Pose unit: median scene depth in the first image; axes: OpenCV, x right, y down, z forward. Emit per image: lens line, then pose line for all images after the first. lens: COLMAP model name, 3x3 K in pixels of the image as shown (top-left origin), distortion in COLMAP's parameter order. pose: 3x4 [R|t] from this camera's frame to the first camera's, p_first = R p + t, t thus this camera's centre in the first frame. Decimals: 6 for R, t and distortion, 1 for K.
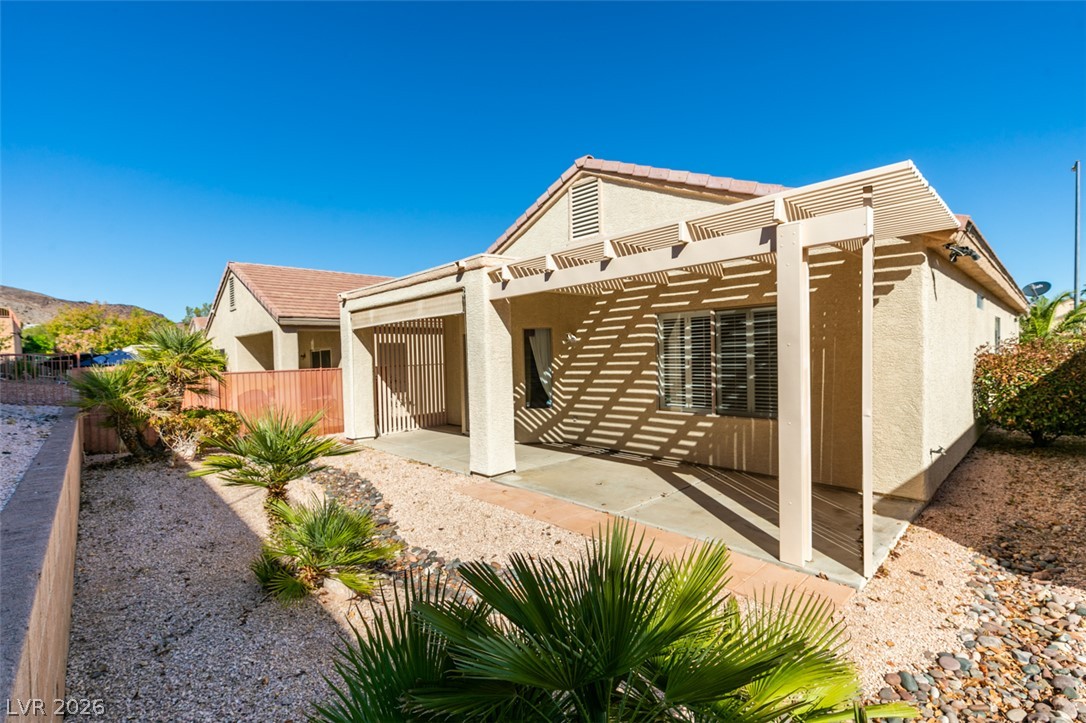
lens RADIAL K [[486.9, 0, 546.5], [0, 486.9, 364.0], [0, 0, 1]] dist [-0.001249, -0.000003]
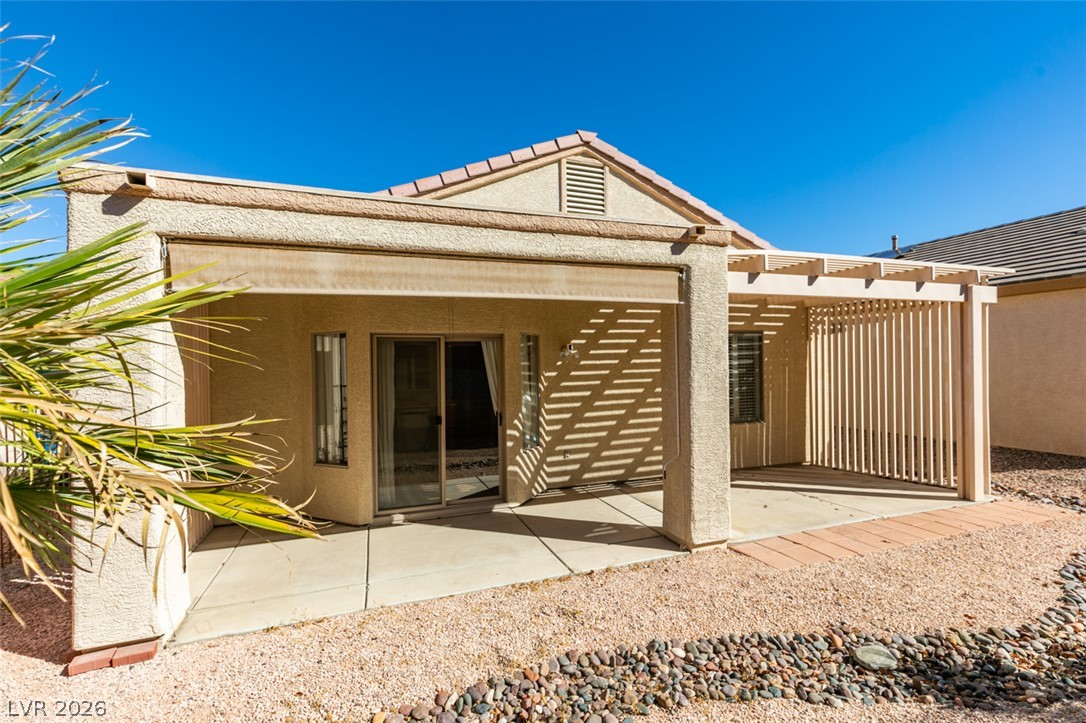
lens RADIAL K [[486.9, 0, 546.6], [0, 486.9, 366.0], [0, 0, 1]] dist [-0.001249, -0.000003]
pose [[0.404085, 0.020955, 0.914482, -0.692762], [0.027274, 0.999017, -0.034944, -0.001740], [-0.914315, 0.039062, 0.403116, 0.739893]]
